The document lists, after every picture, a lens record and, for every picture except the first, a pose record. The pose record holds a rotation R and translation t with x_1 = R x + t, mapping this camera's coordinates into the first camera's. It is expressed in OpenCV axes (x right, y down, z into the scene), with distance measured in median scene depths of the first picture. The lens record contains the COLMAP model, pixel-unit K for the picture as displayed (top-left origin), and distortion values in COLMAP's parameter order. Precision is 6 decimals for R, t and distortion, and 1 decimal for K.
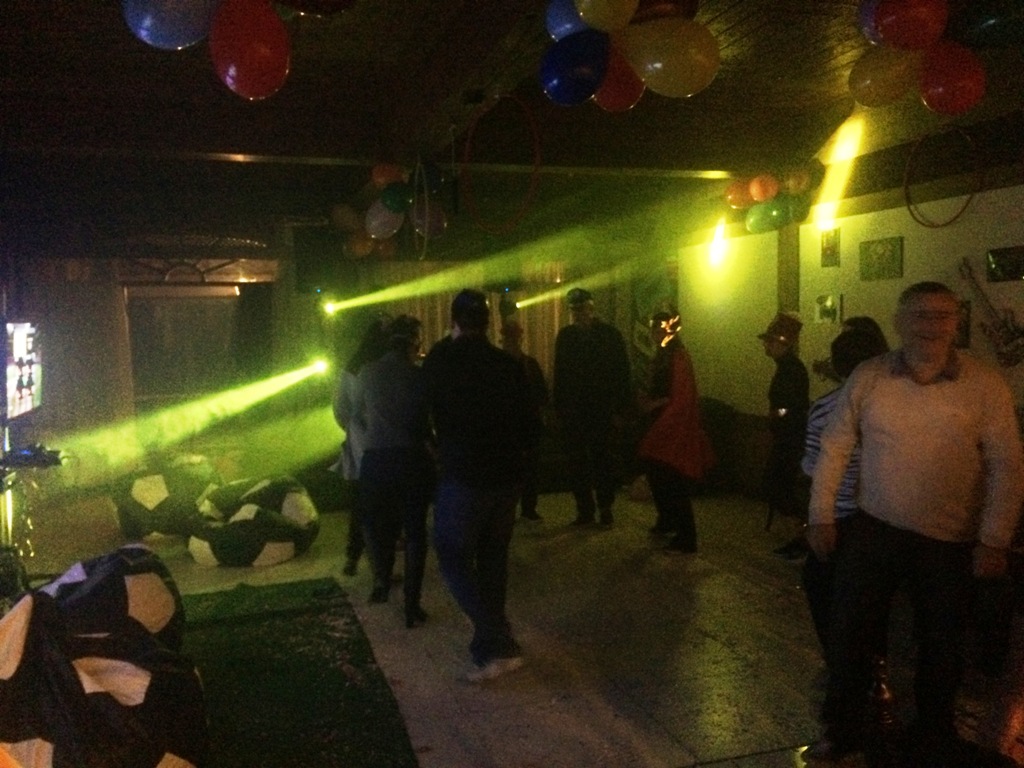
lens RADIAL K [[837.0, 0, 512.0], [0, 837.0, 384.0], [0, 0, 1]] dist [-0.044840, -0.001122]
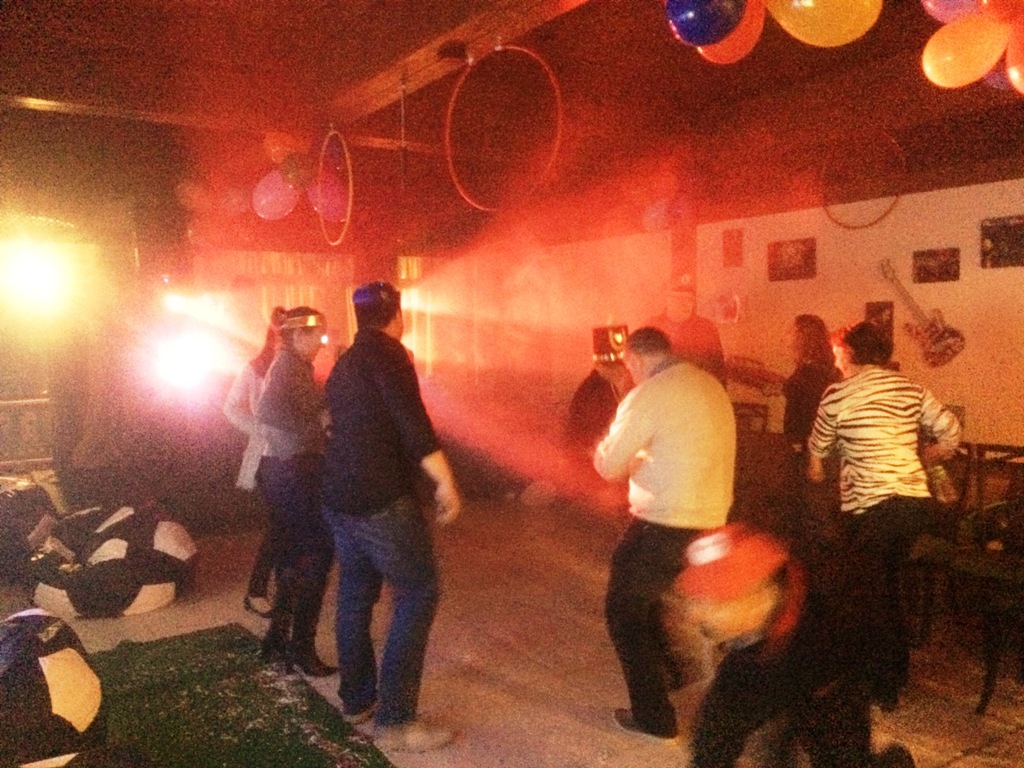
lens RADIAL K [[837.0, 0, 512.0], [0, 837.0, 384.0], [0, 0, 1]] dist [-0.044840, -0.001122]
pose [[0.962839, -0.006636, 0.269995, -0.201022], [0.007798, 0.999964, -0.003230, 0.000832], [-0.269964, 0.005215, 0.962856, 0.158039]]
